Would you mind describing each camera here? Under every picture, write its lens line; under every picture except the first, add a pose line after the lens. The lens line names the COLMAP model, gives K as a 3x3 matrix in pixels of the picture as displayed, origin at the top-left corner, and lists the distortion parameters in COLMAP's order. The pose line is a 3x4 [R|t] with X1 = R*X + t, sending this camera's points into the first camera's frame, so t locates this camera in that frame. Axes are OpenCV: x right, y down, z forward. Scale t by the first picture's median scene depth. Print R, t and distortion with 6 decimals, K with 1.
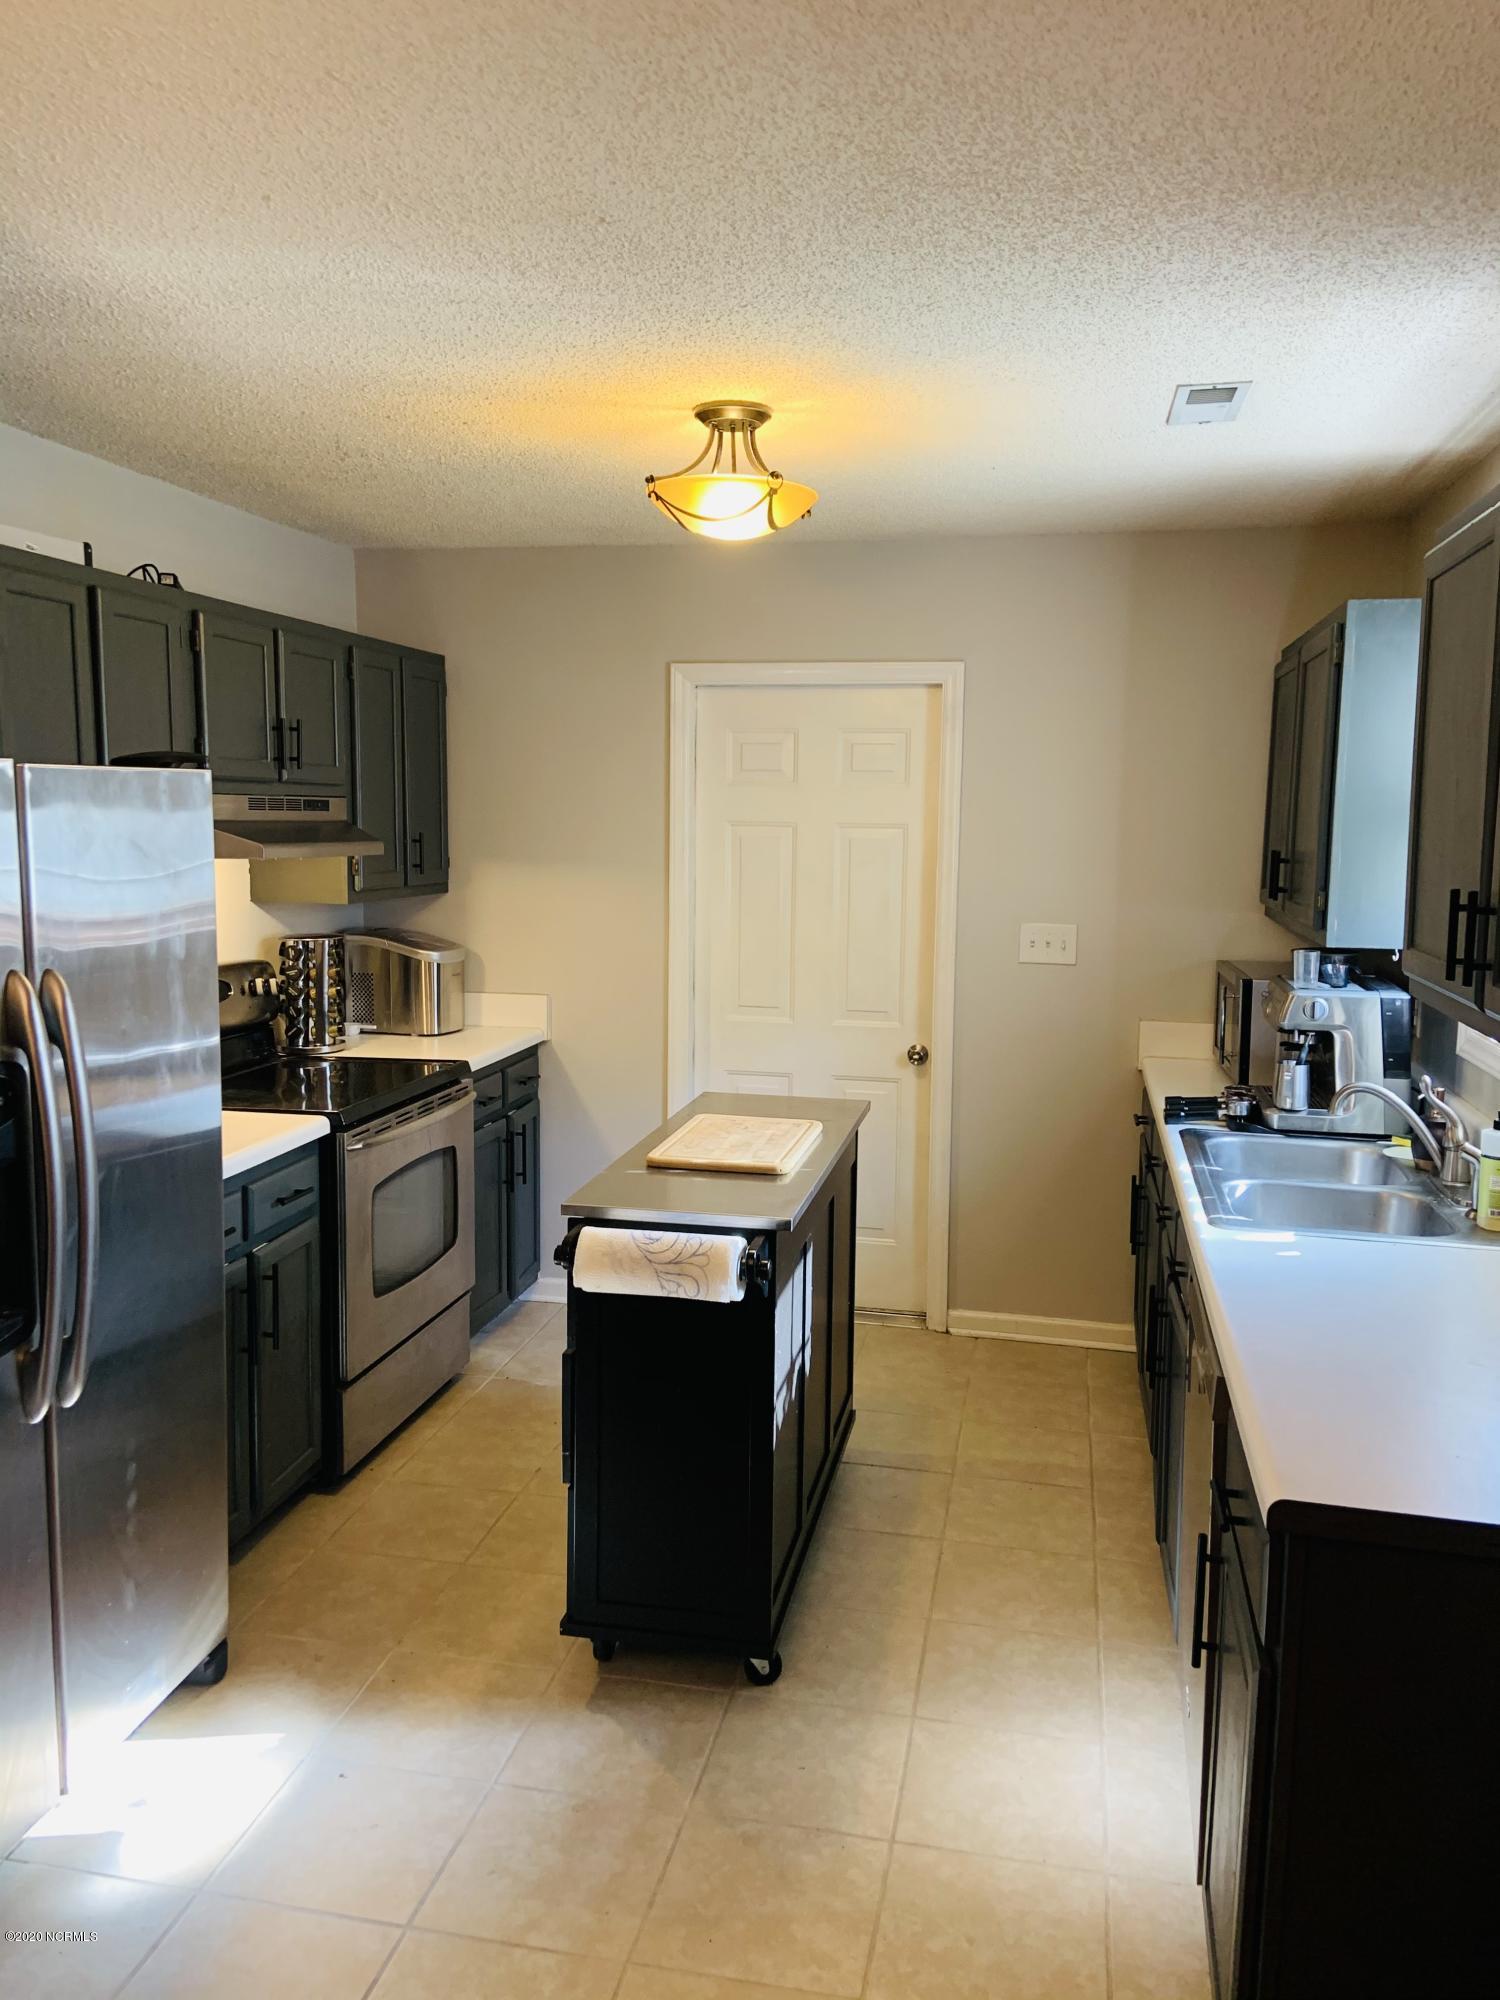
lens RADIAL K [[1498.7, 0, 758.4], [0, 1498.7, 992.5], [0, 0, 1]] dist [0.135946, -0.161019]
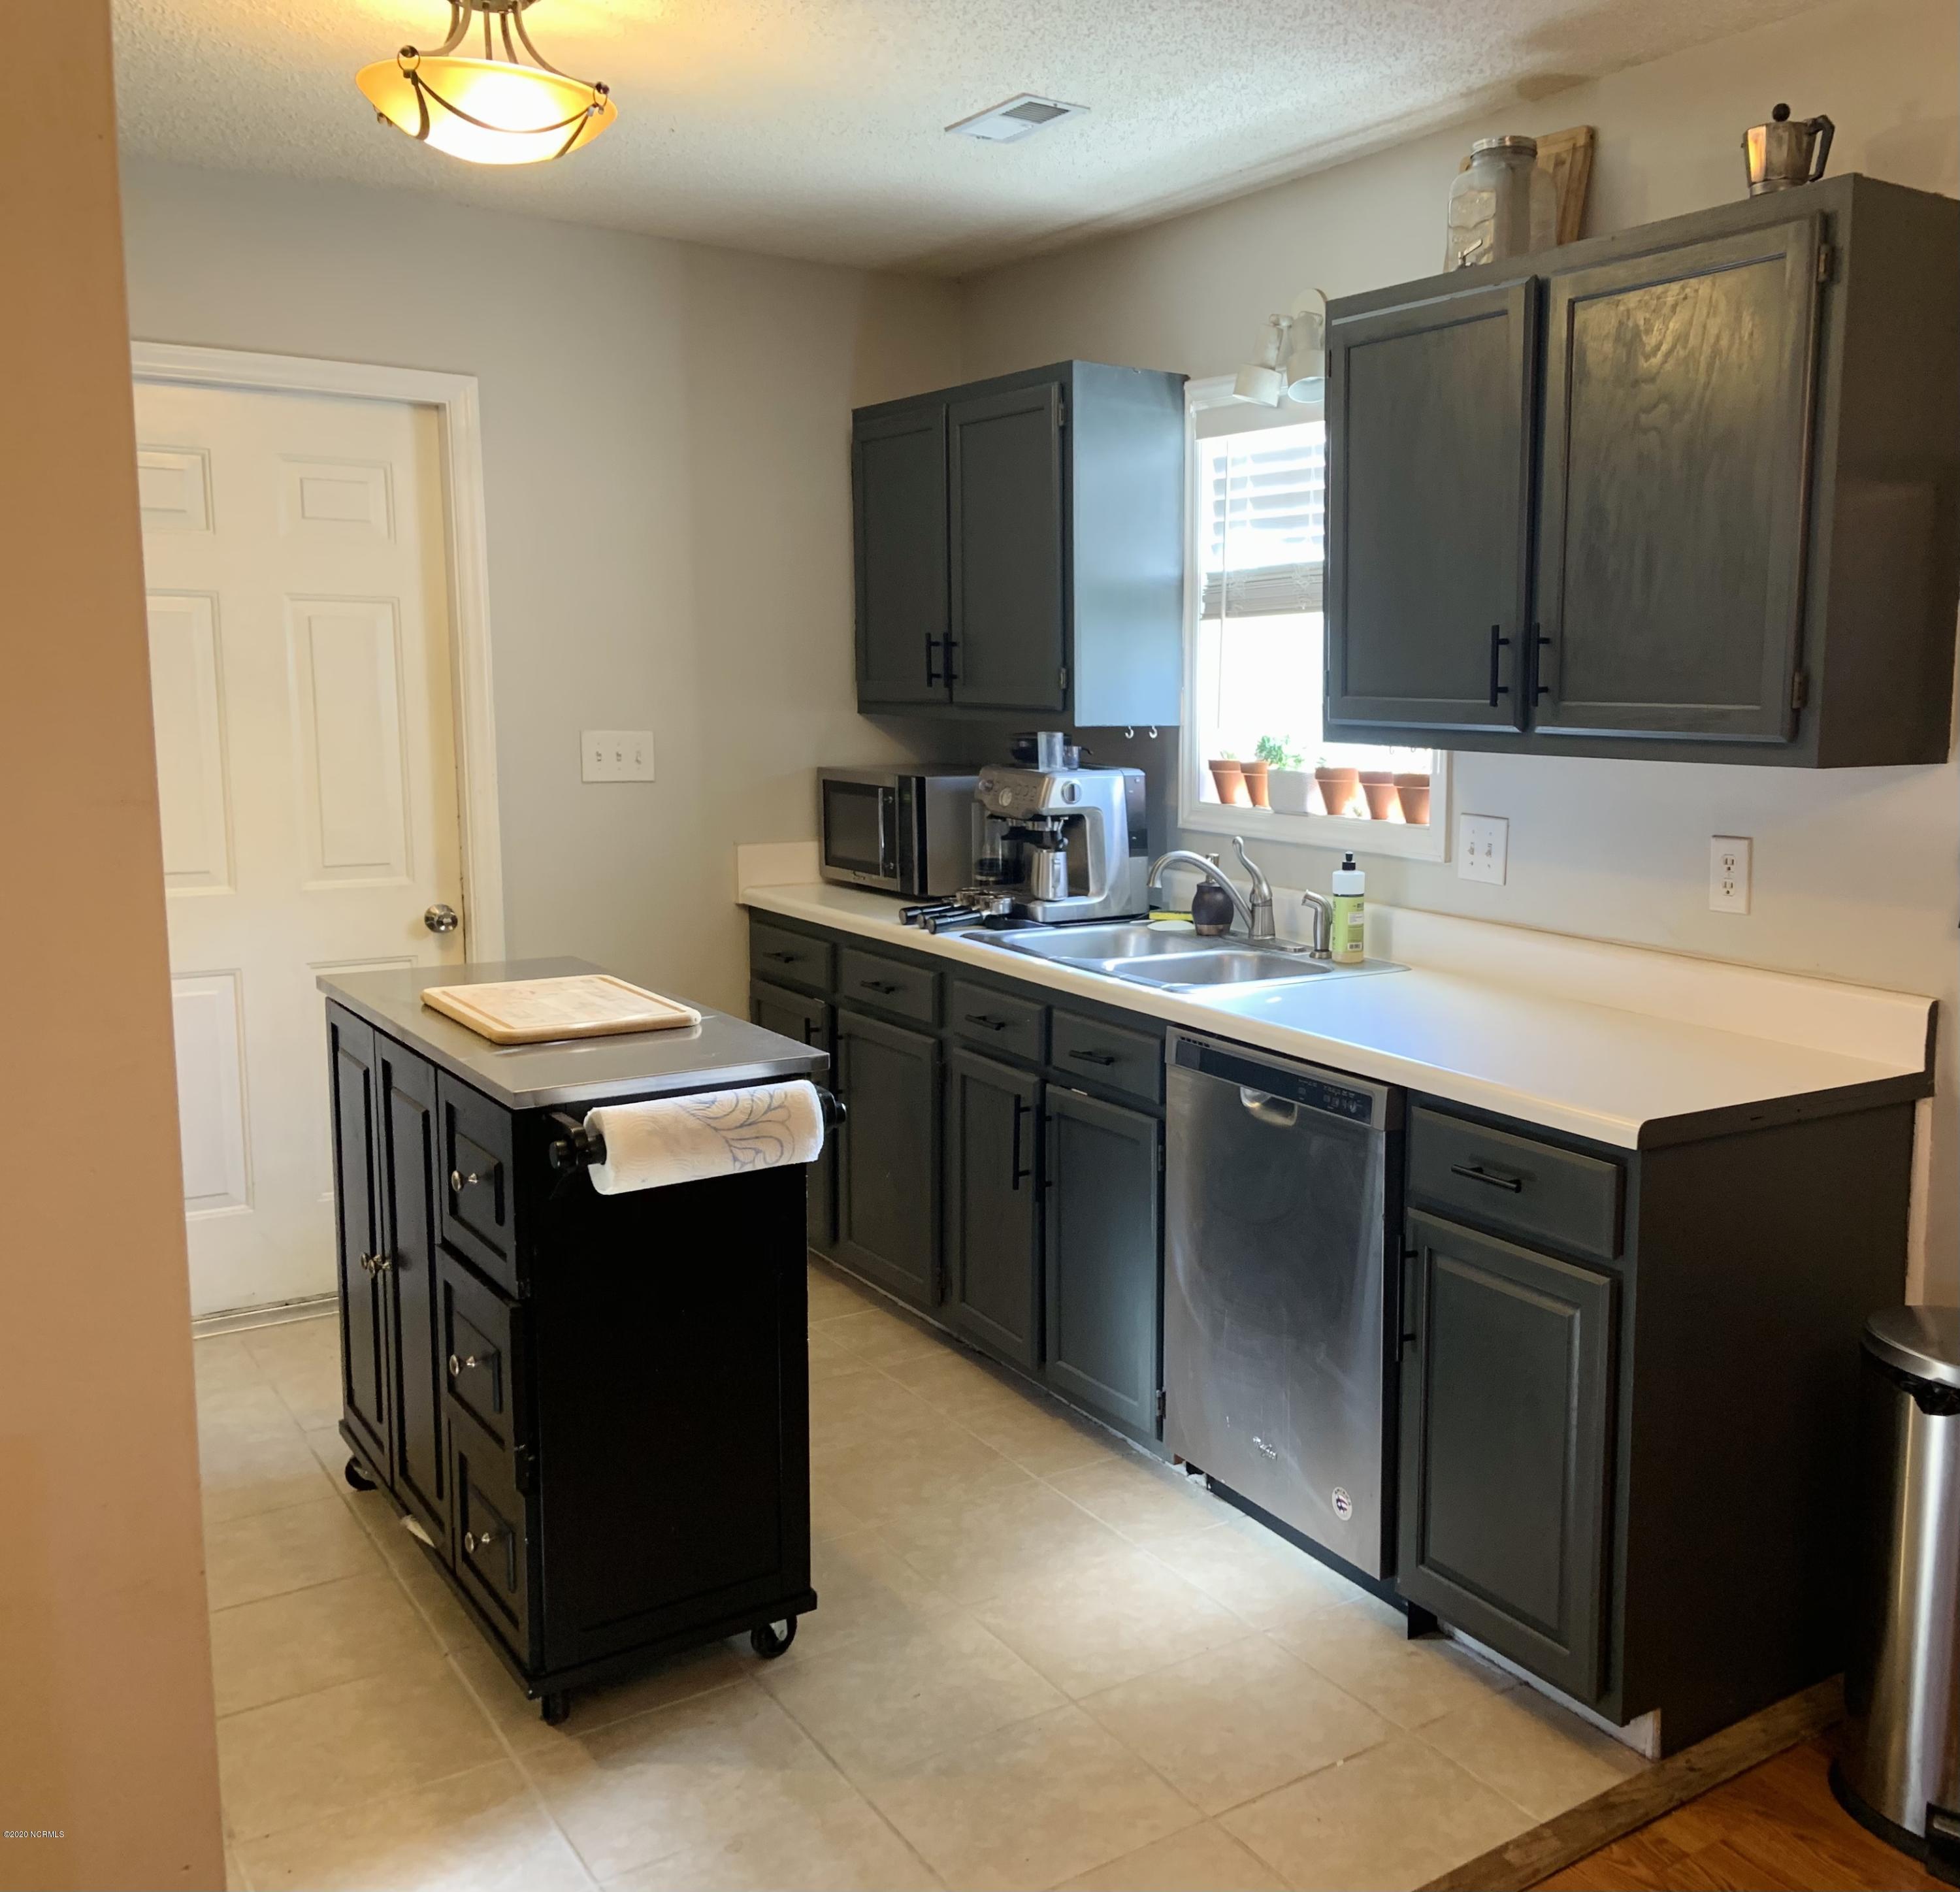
lens RADIAL K [[1897.7, 0, 1231.9], [0, 1897.7, 939.4], [0, 0, 1]] dist [0.110325, -0.152891]
pose [[0.659978, -0.108003, 0.743482, -0.503574], [0.089248, 0.993876, 0.065153, 0.037393], [-0.745965, 0.023355, 0.665575, 0.141264]]
